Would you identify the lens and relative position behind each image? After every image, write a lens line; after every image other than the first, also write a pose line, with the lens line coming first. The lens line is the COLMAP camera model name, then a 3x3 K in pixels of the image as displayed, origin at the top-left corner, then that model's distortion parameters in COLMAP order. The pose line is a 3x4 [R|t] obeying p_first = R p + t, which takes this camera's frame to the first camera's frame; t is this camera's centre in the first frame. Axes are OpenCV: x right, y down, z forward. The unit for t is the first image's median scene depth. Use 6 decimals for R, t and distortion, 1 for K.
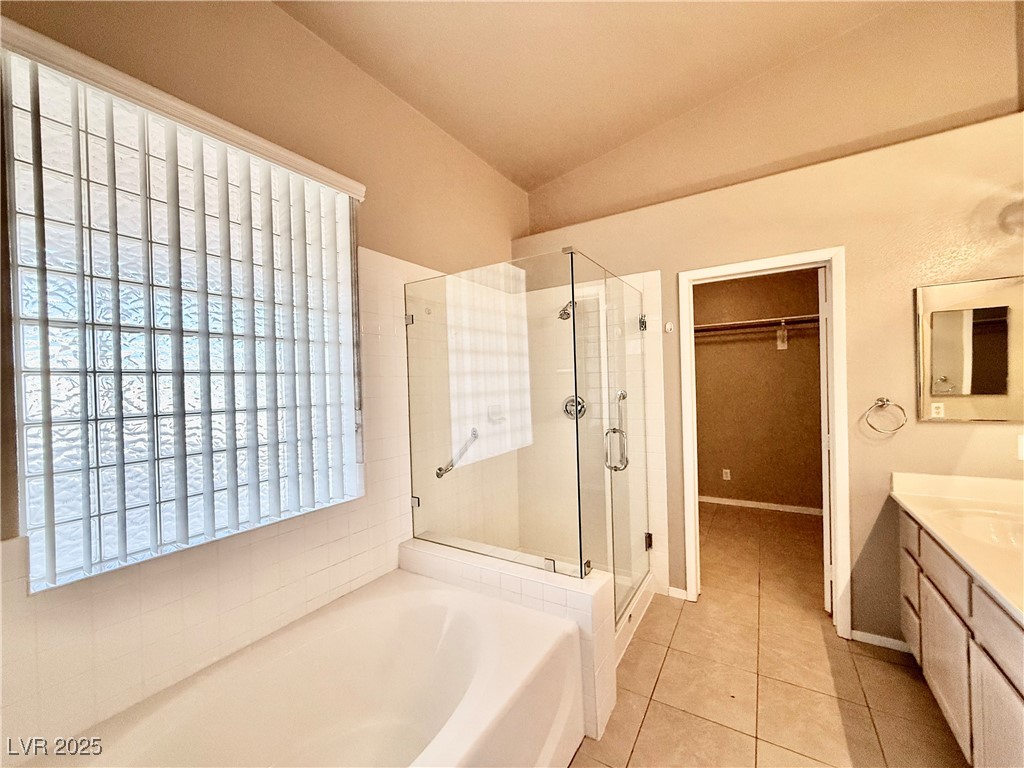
lens RADIAL K [[411.7, 0, 512.0], [0, 411.7, 384.0], [0, 0, 1]] dist [0.012408, 0.000046]
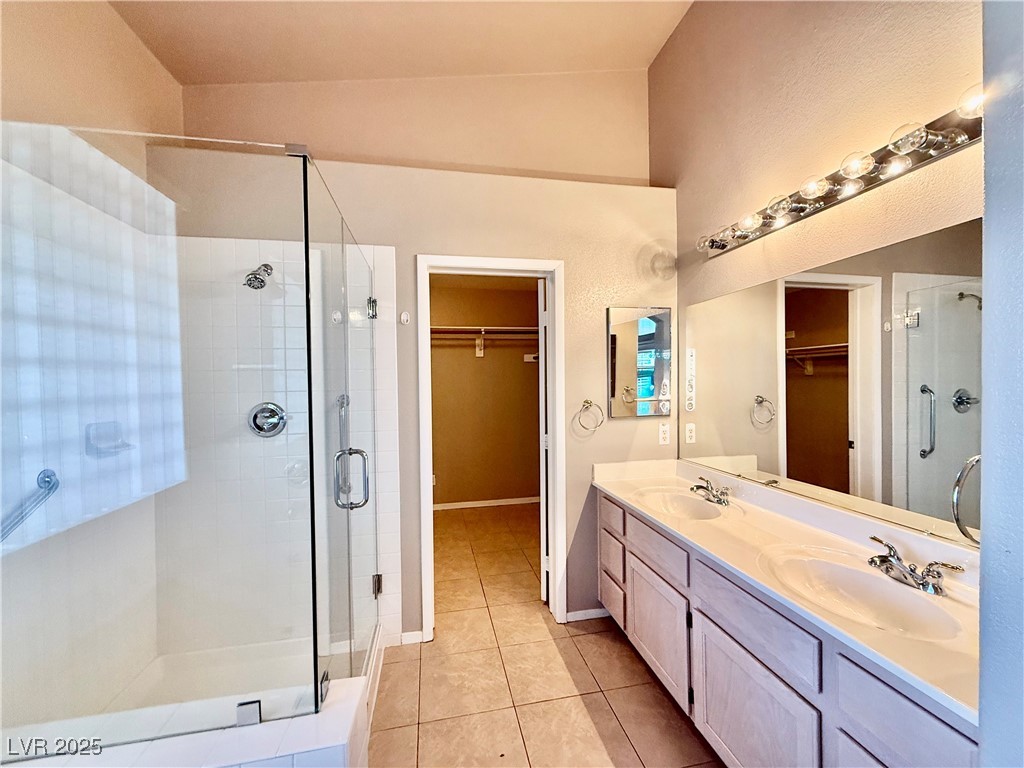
lens RADIAL K [[406.4, 0, 512.4], [0, 406.4, 385.9], [0, 0, 1]] dist [-0.001484, 0.000287]
pose [[0.726945, 0.011564, 0.686599, -0.020486], [-0.004997, 0.999921, -0.011550, 0.007123], [-0.686678, 0.004965, 0.726945, 0.261699]]
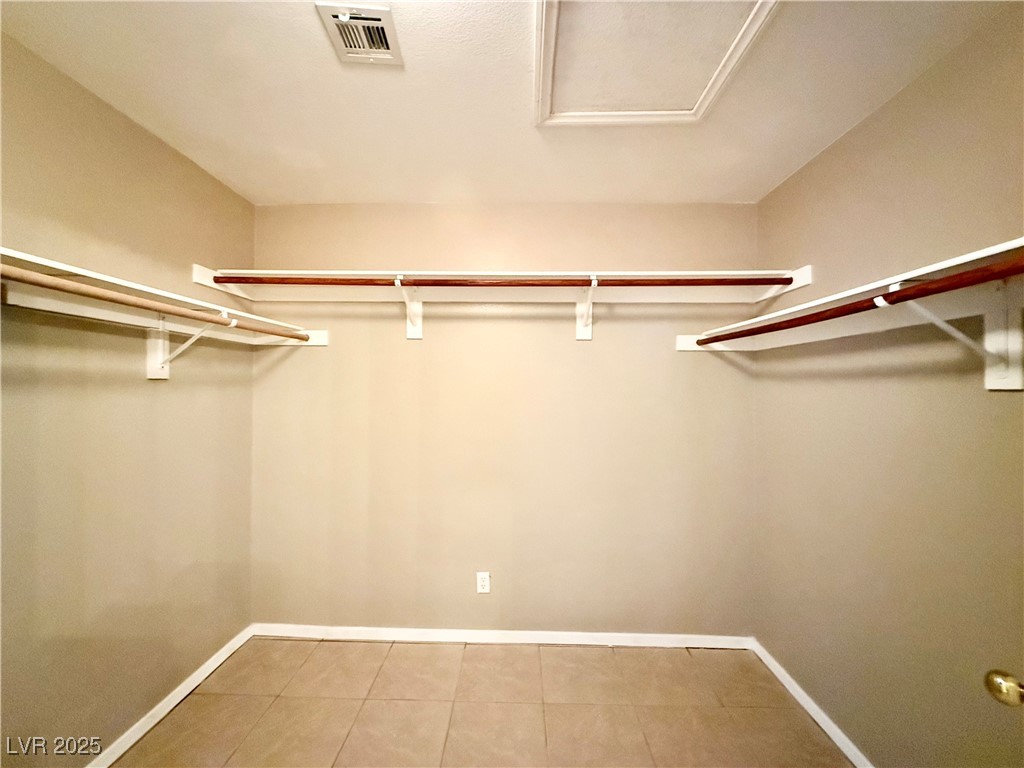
lens RADIAL K [[406.4, 0, 512.4], [0, 406.4, 385.9], [0, 0, 1]] dist [-0.001484, 0.000287]
pose [[0.856446, 0.037637, 0.514863, 0.479486], [-0.028899, 0.999270, -0.024975, -0.012928], [-0.515427, 0.006511, 0.856909, 0.931927]]
